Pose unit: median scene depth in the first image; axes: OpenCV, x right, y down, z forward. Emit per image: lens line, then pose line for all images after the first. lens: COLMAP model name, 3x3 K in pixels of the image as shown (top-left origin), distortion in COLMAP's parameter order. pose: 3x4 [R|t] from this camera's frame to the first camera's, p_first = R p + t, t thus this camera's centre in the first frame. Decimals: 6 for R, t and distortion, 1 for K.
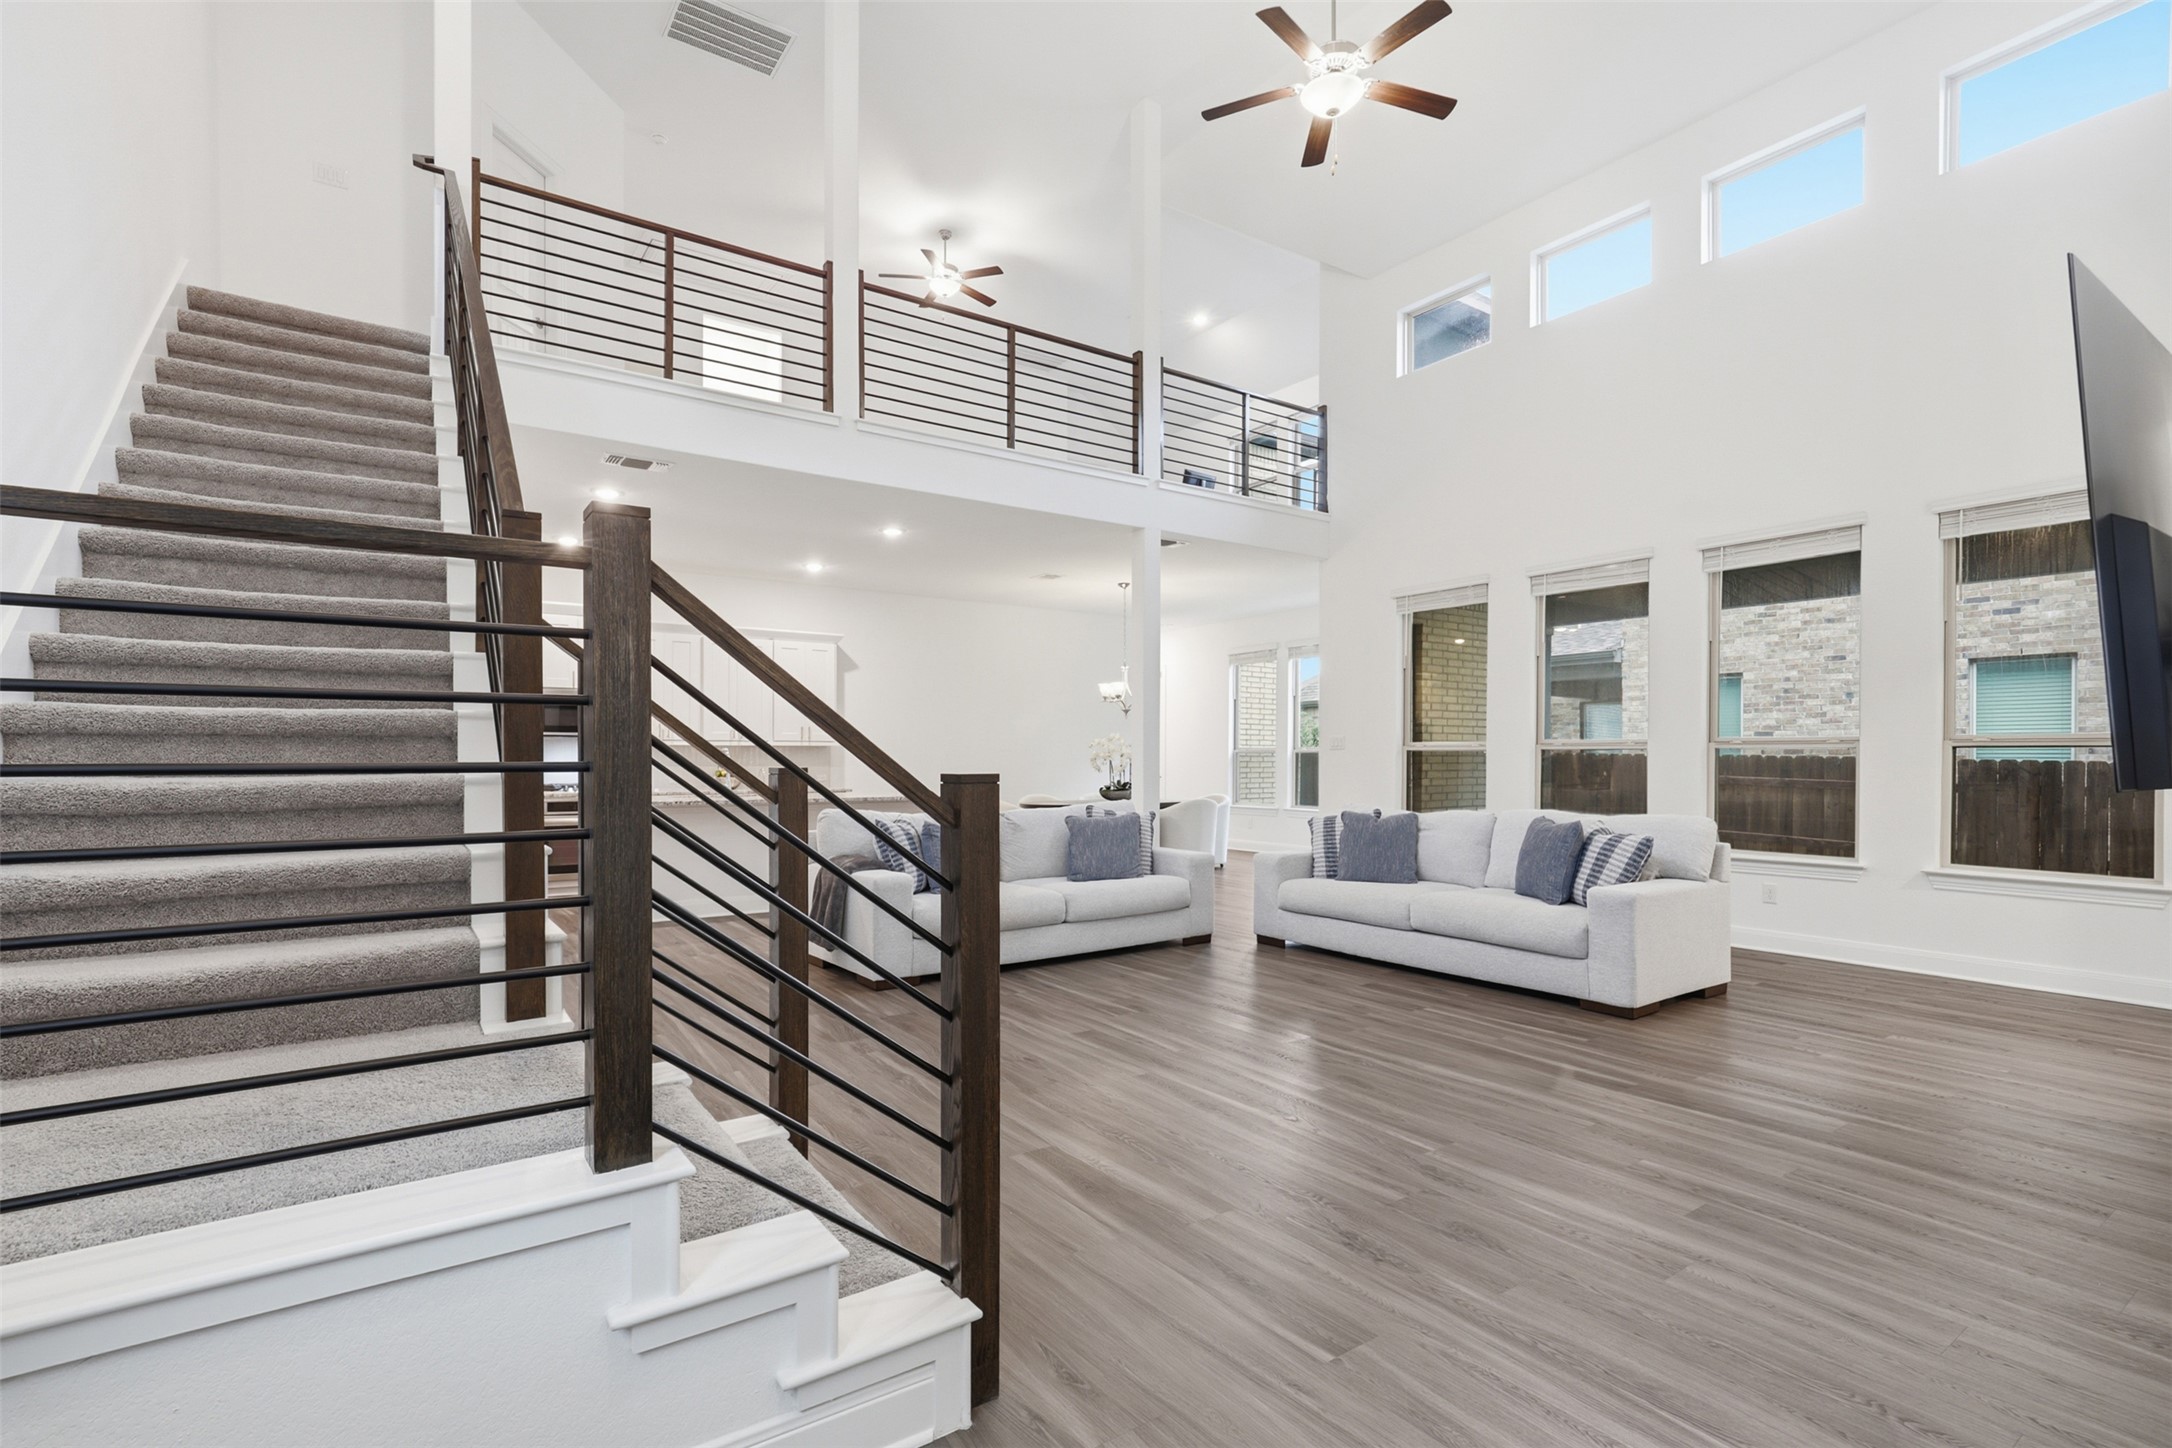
lens RADIAL K [[997.6, 0, 1077.7], [0, 997.6, 761.8], [0, 0, 1]] dist [-0.001541, 0.000413]
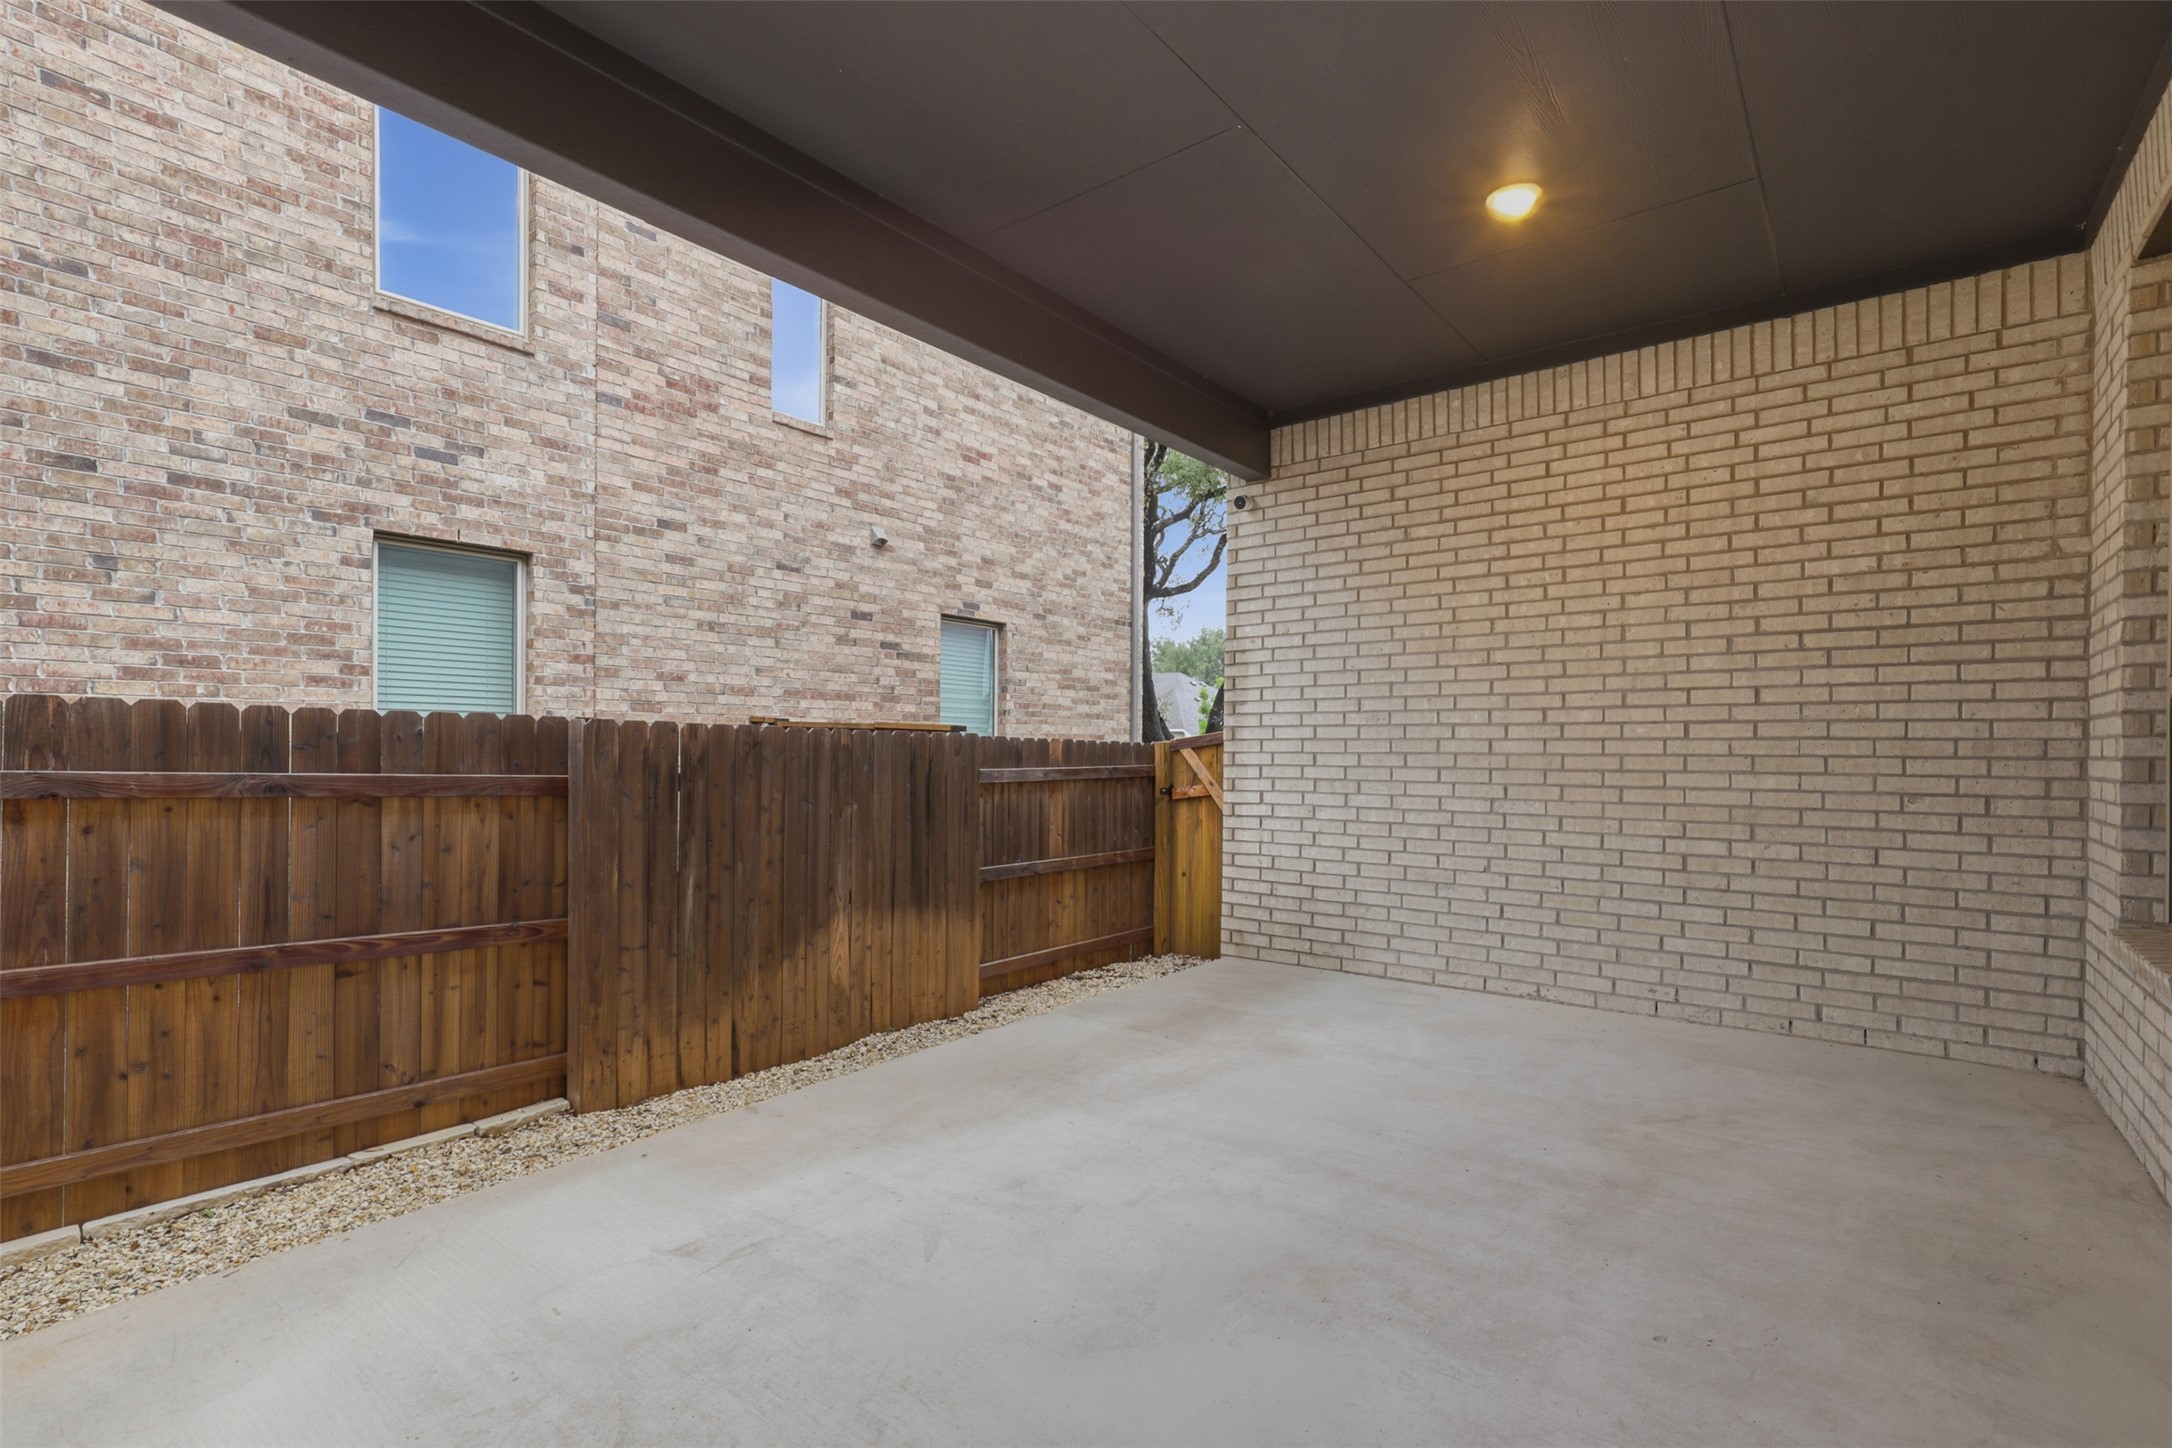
lens RADIAL K [[997.6, 0, 1077.7], [0, 997.6, 761.8], [0, 0, 1]] dist [-0.001541, 0.000413]
pose [[-0.286442, -0.017381, 0.957940, 0.300507], [-0.000550, 0.999838, 0.017976, 0.006843], [-0.958097, 0.004622, -0.286405, 0.810356]]
